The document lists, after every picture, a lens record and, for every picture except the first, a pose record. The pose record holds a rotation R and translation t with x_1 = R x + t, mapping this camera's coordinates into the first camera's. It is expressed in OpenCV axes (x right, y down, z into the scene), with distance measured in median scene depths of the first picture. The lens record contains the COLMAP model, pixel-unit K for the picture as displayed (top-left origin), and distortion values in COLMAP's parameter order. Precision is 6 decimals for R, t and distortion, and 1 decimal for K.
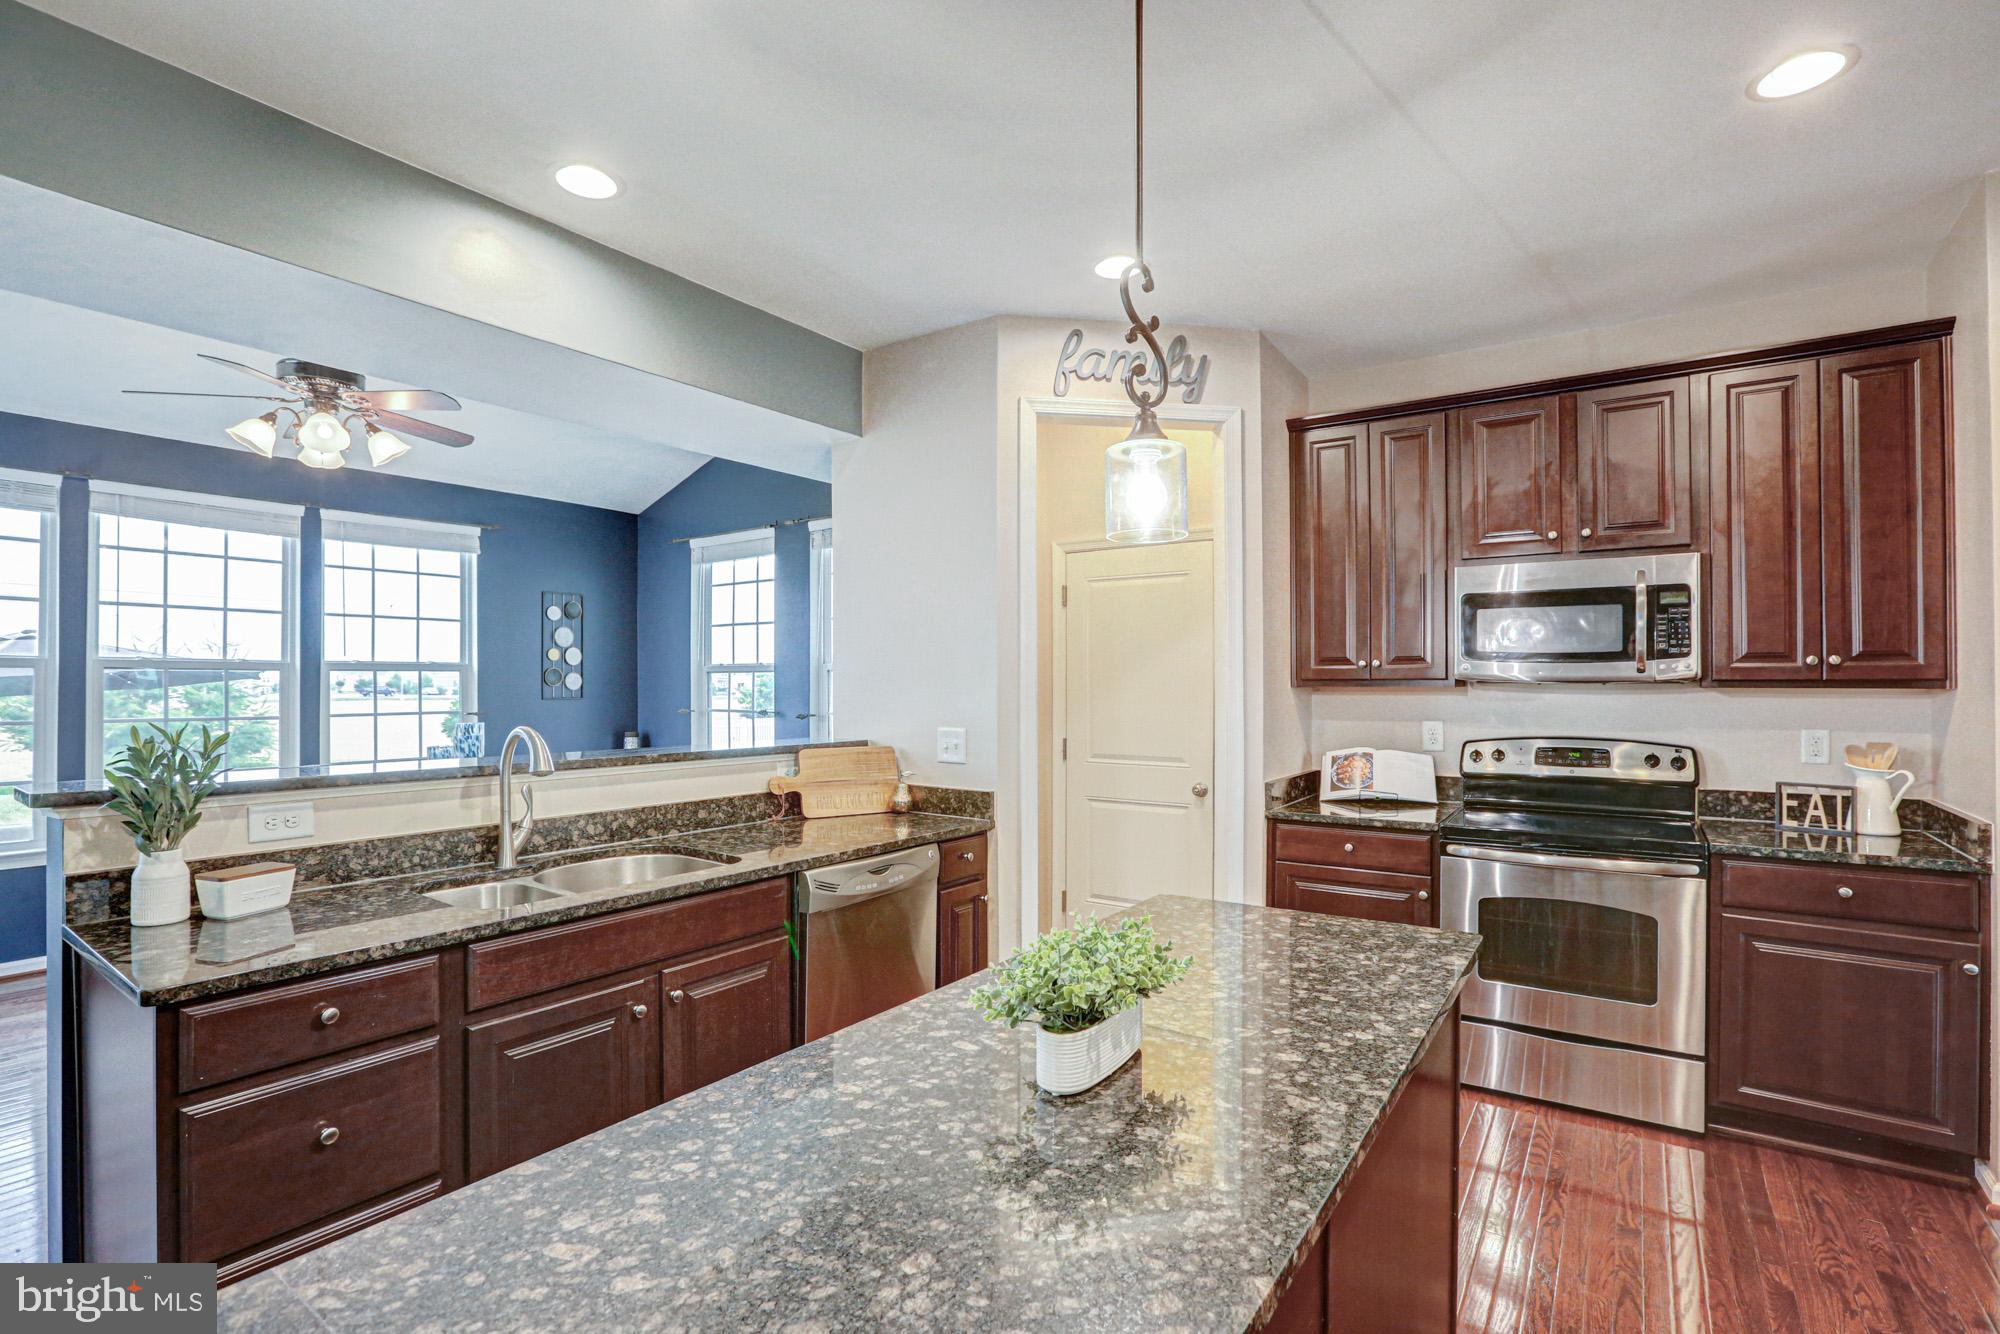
lens RADIAL K [[932.1, 0, 992.0], [0, 932.1, 682.4], [0, 0, 1]] dist [-0.058511, 0.023208]
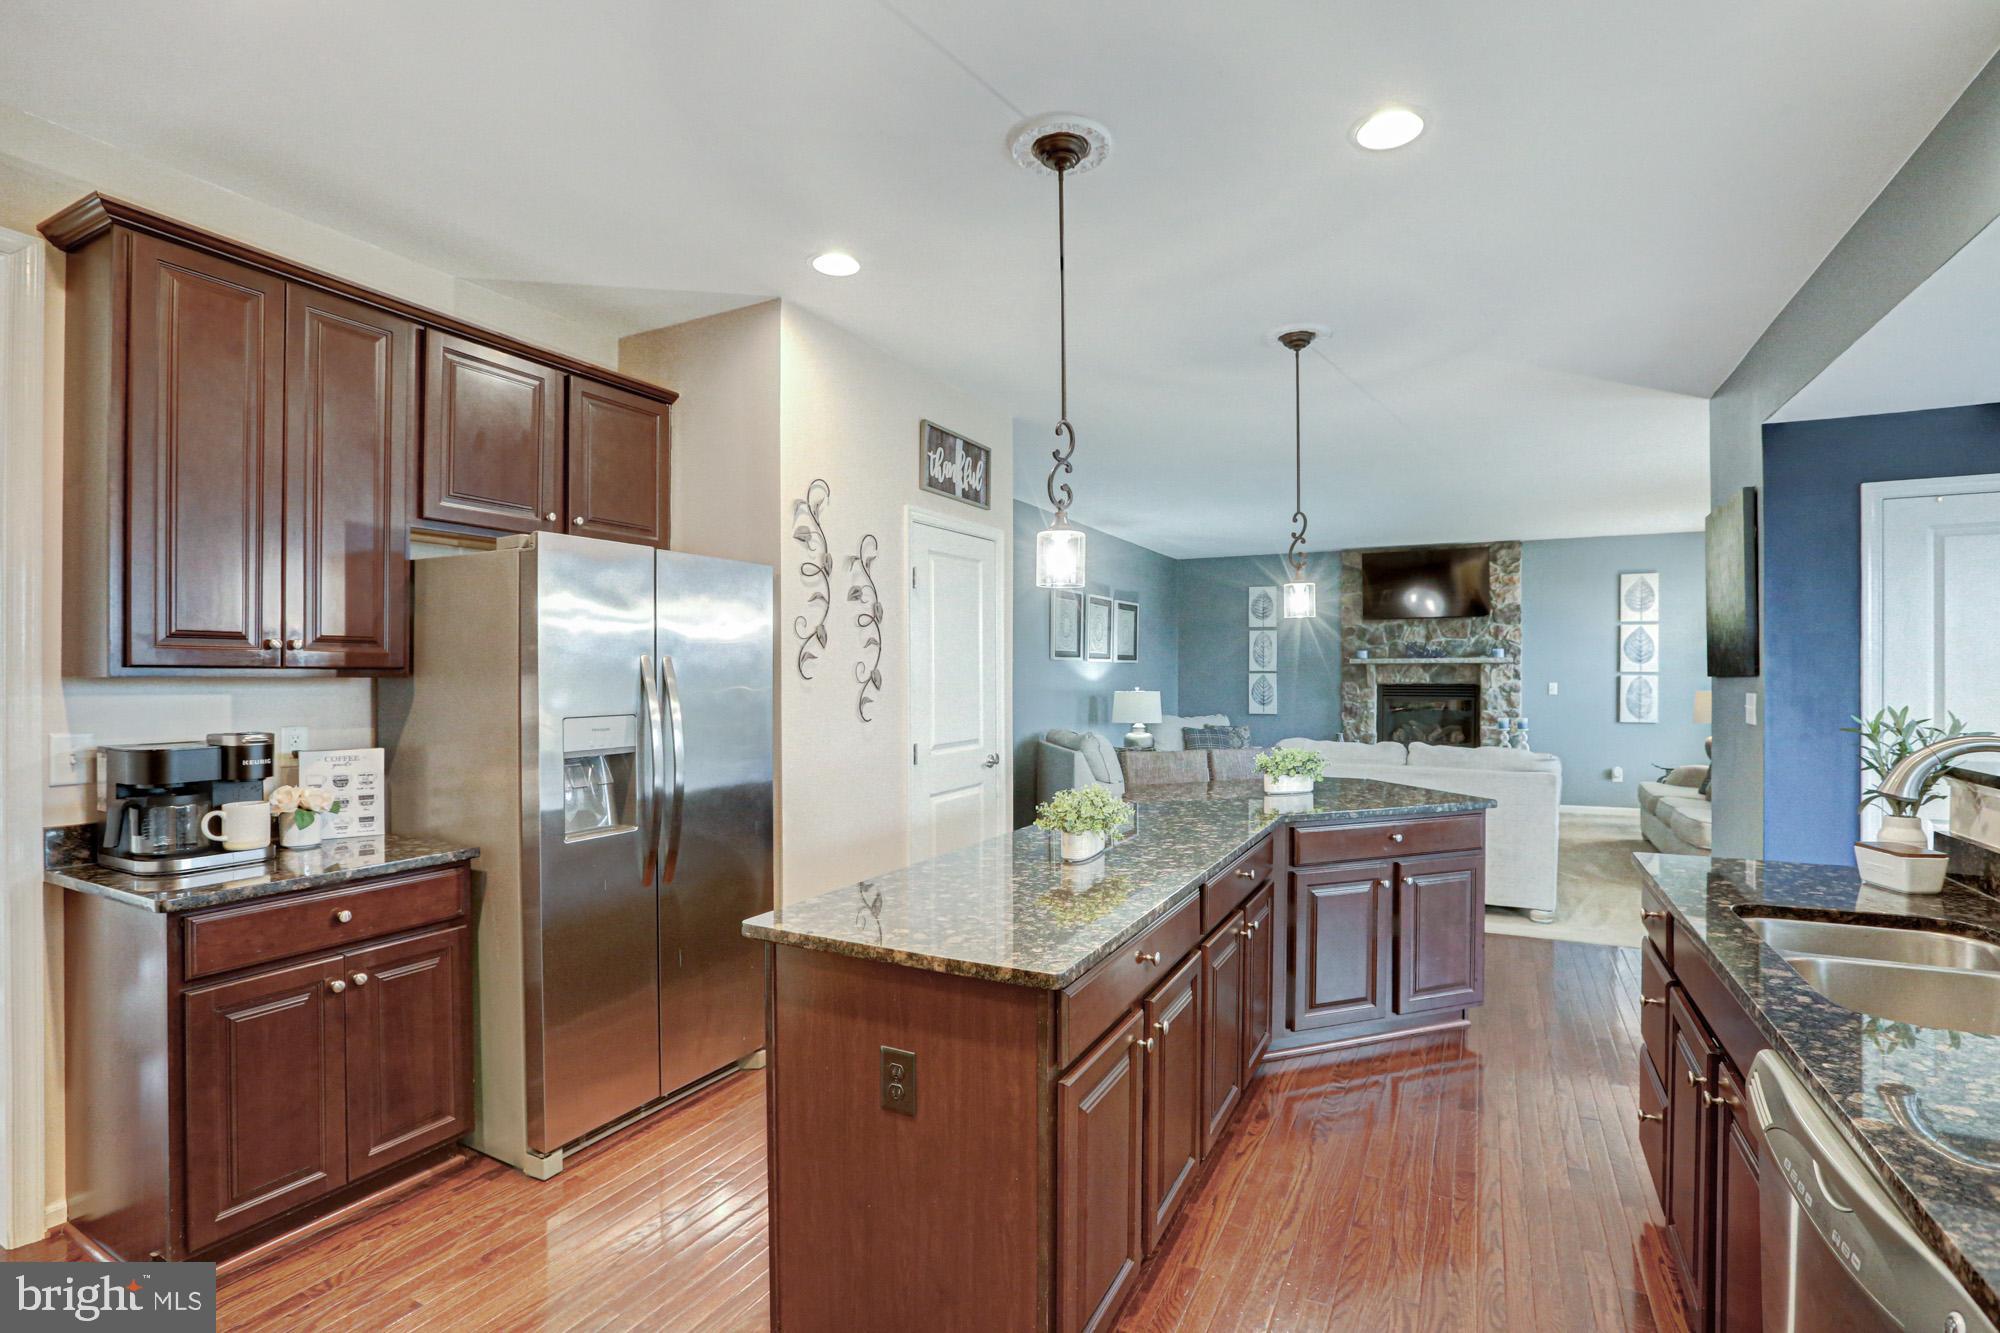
lens RADIAL K [[932.1, 0, 992.0], [0, 932.1, 681.9], [0, 0, 1]] dist [-0.058511, 0.023208]
pose [[-0.993808, 0.002841, -0.111078, 0.198611], [0.002590, 0.999994, 0.002402, 0.004828], [0.111084, 0.002099, -0.993809, 1.090830]]
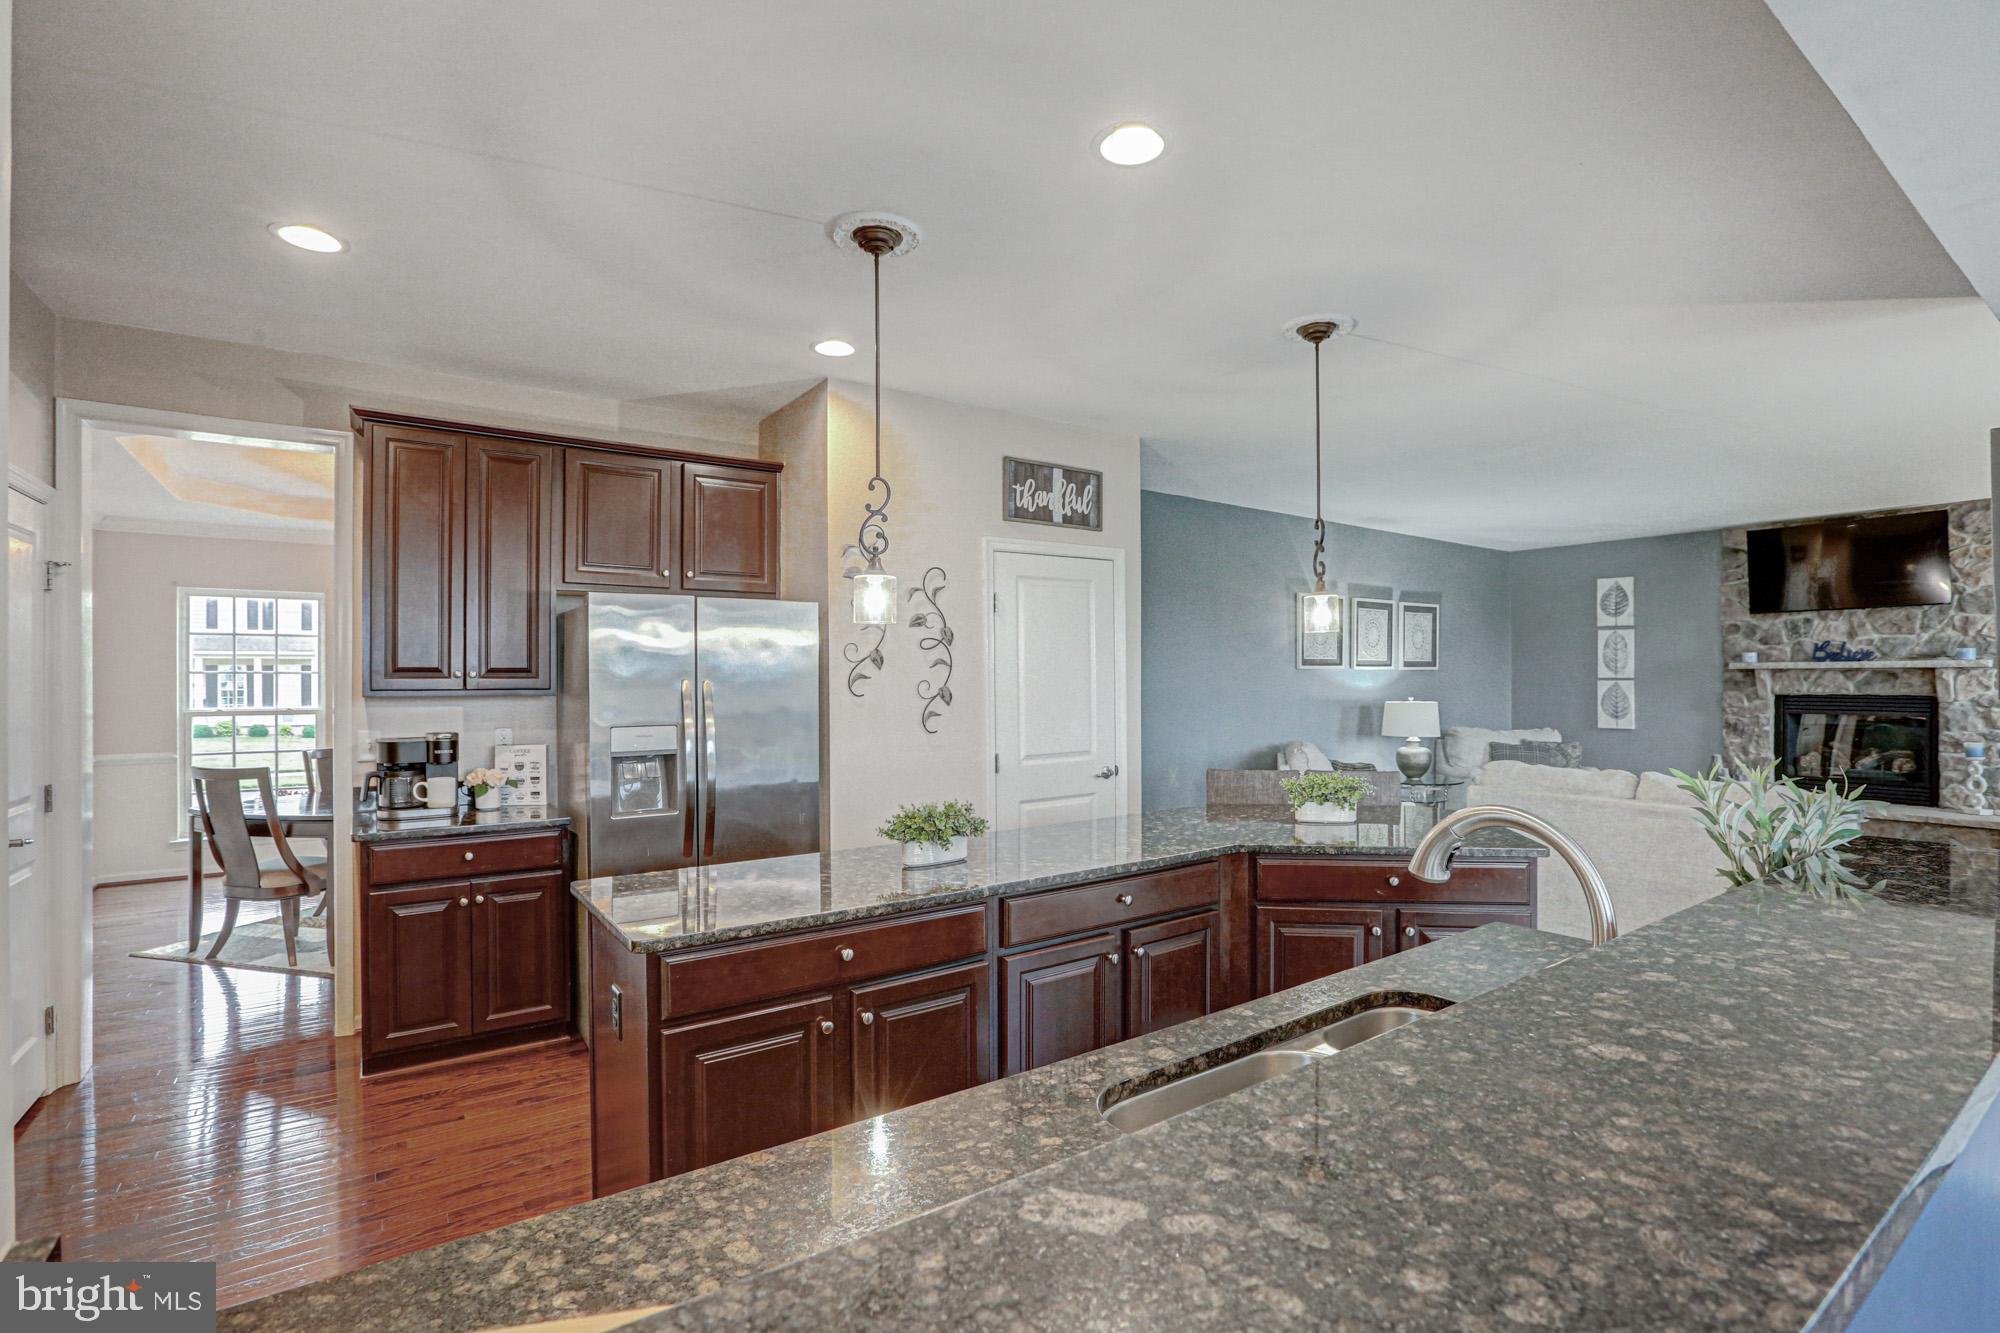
lens RADIAL K [[913.3, 0, 994.7], [0, 913.3, 677.9], [0, 0, 1]] dist [-0.059975, 0.024897]
pose [[-0.933220, 0.004055, 0.359282, -0.293597], [0.002591, 0.999986, -0.004557, -0.013629], [-0.359295, -0.003322, -0.933218, 1.091642]]
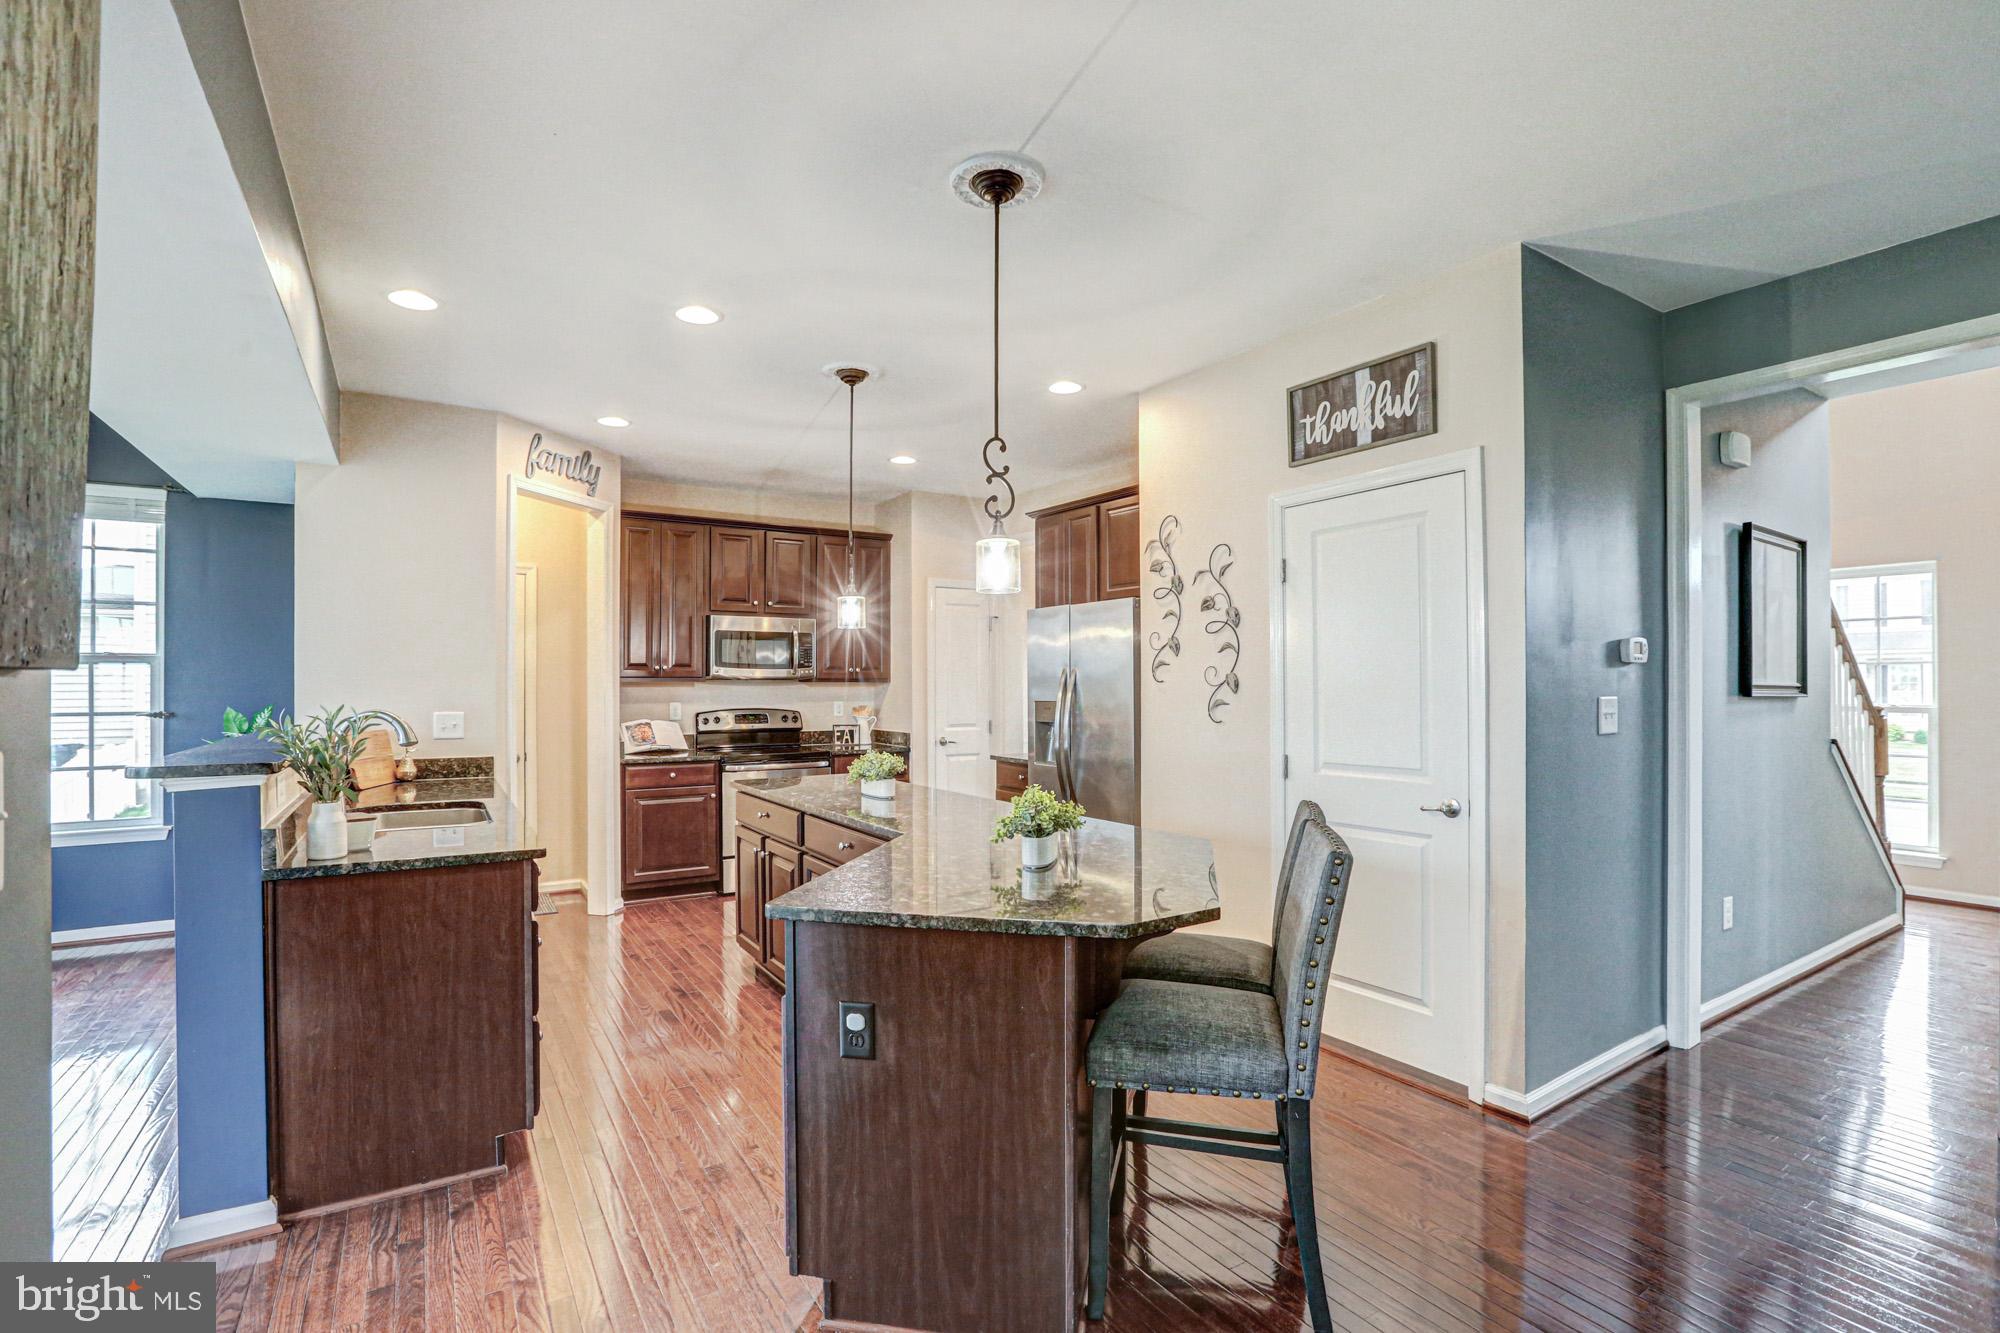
lens RADIAL K [[913.3, 0, 994.7], [0, 913.3, 677.9], [0, 0, 1]] dist [-0.059975, 0.024897]
pose [[0.386263, 0.005978, 0.922369, -0.929139], [-0.002823, 0.999982, -0.005299, 0.005179], [-0.922384, -0.000557, 0.386273, -0.199951]]
